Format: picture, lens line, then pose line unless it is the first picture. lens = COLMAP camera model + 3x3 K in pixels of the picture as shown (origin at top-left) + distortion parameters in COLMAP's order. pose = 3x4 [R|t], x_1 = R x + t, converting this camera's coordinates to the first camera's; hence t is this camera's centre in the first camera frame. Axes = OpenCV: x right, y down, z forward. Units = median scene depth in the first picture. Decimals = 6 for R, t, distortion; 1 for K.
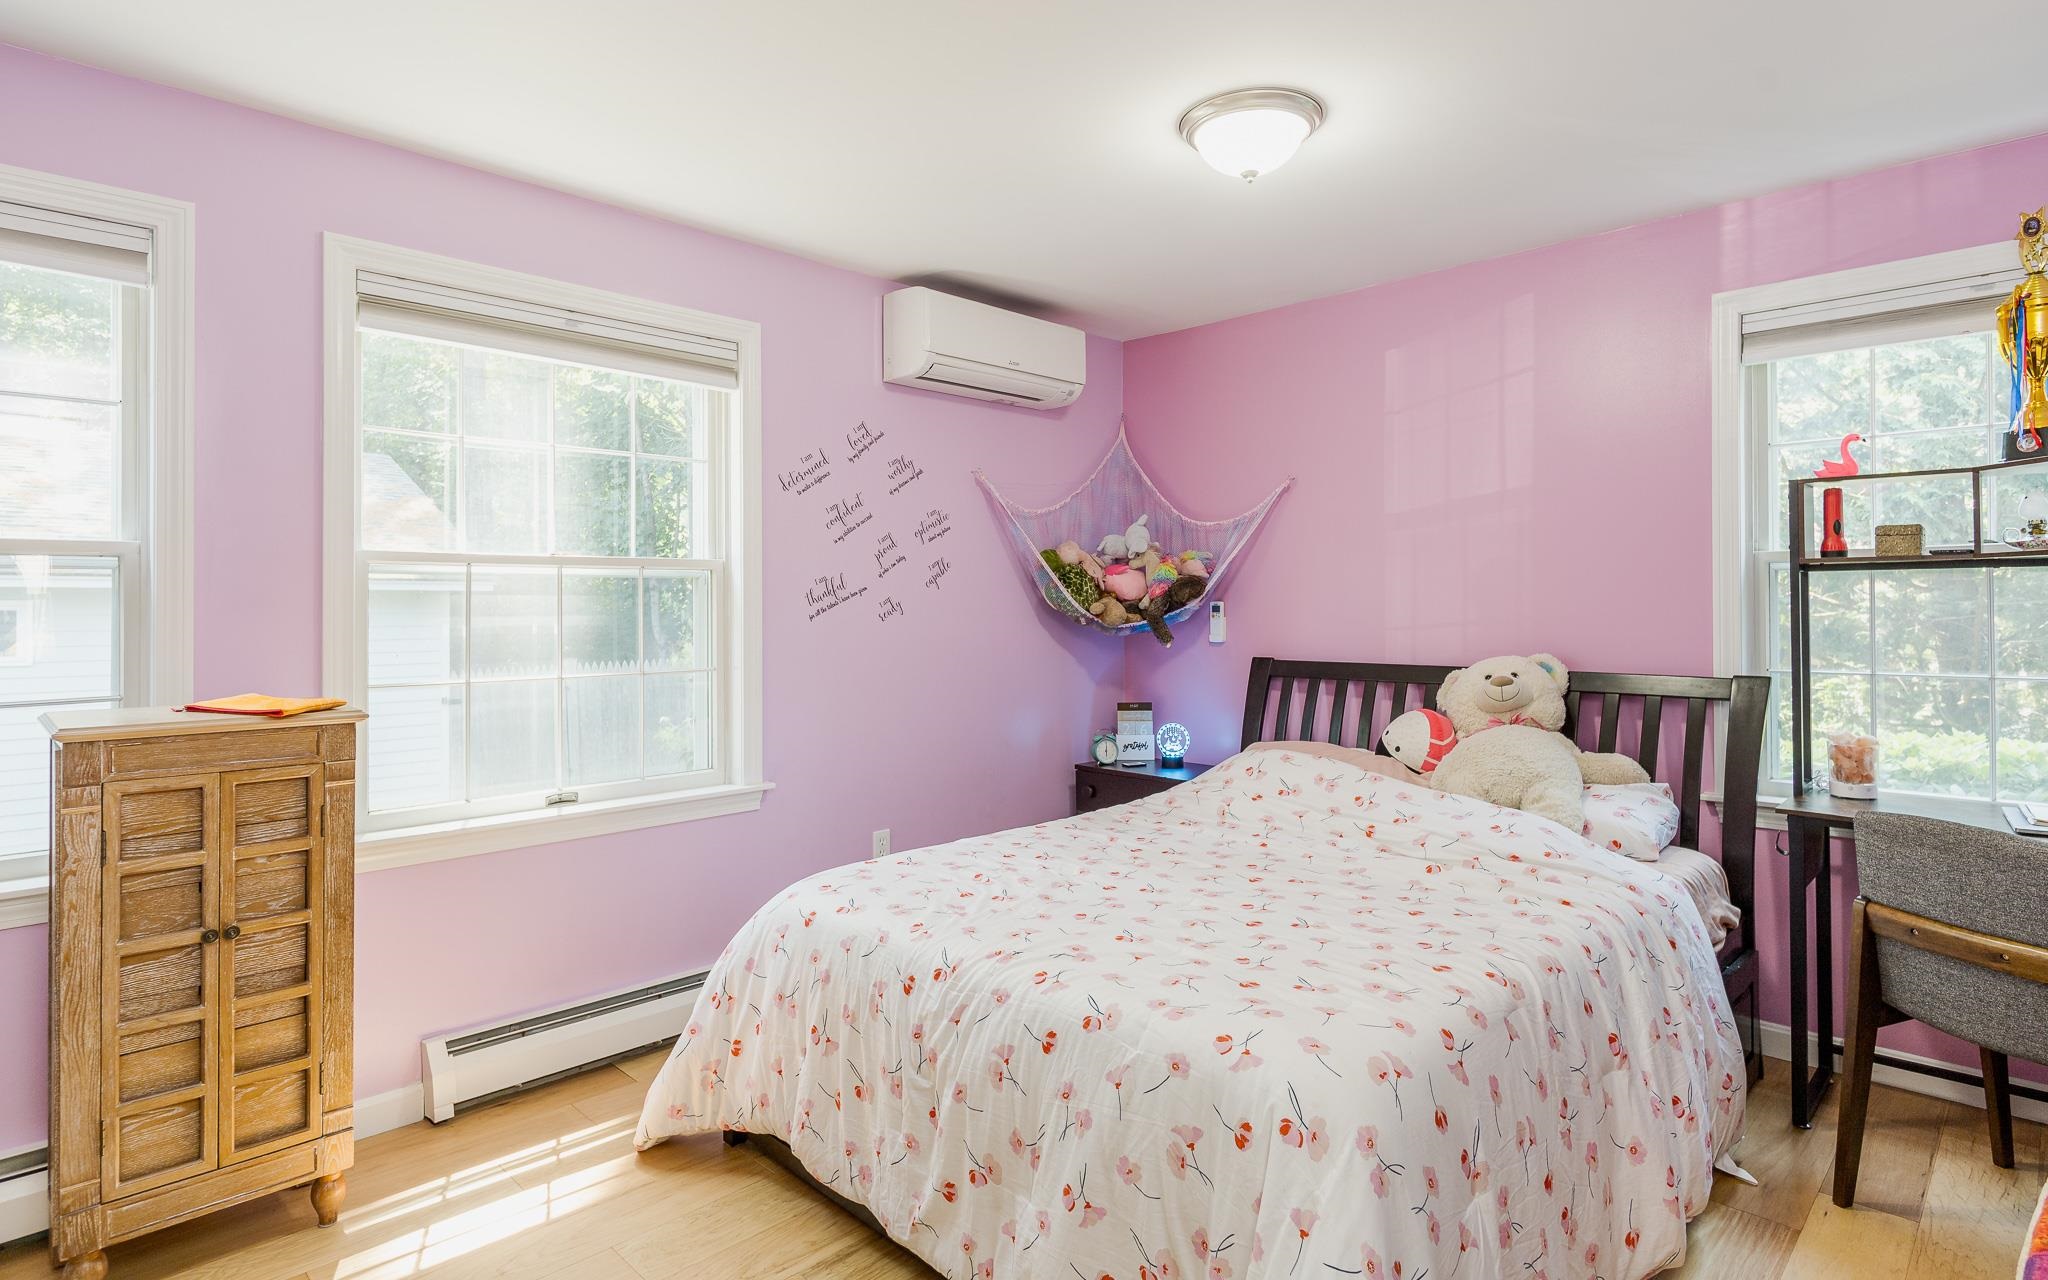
lens RADIAL K [[1111.7, 0, 1011.4], [0, 1111.7, 599.8], [0, 0, 1]] dist [0.002609, 0.001098]
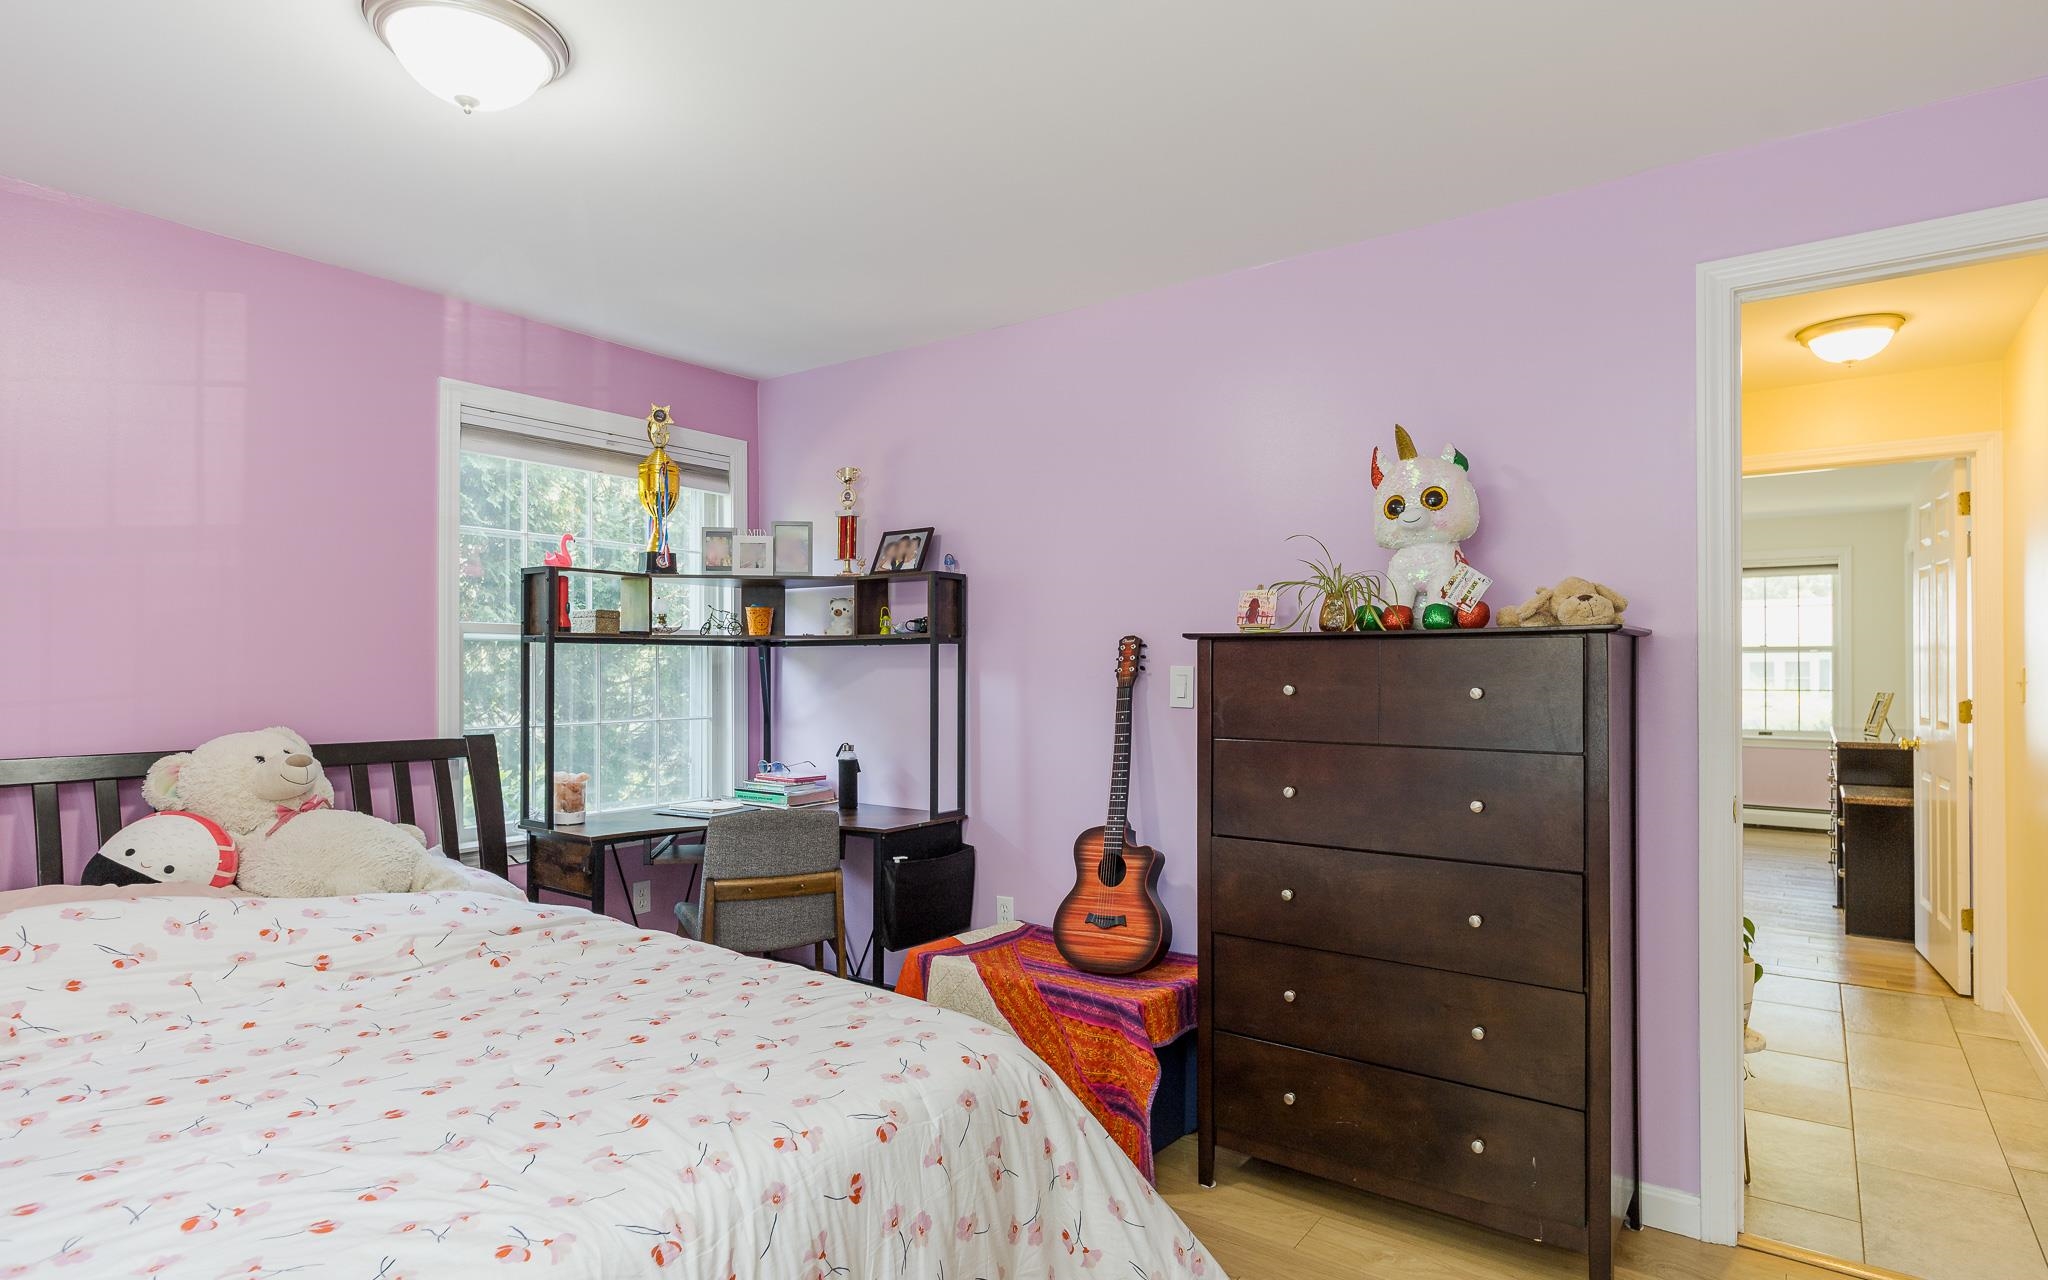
lens RADIAL K [[1105.5, 0, 1031.6], [0, 1105.5, 675.7], [0, 0, 1]] dist [0.000653, -0.000151]
pose [[-0.195272, -0.000145, 0.980749, -1.259564], [-0.004307, 0.999990, -0.000709, 0.018514], [-0.980740, -0.004363, -0.195271, 1.614087]]
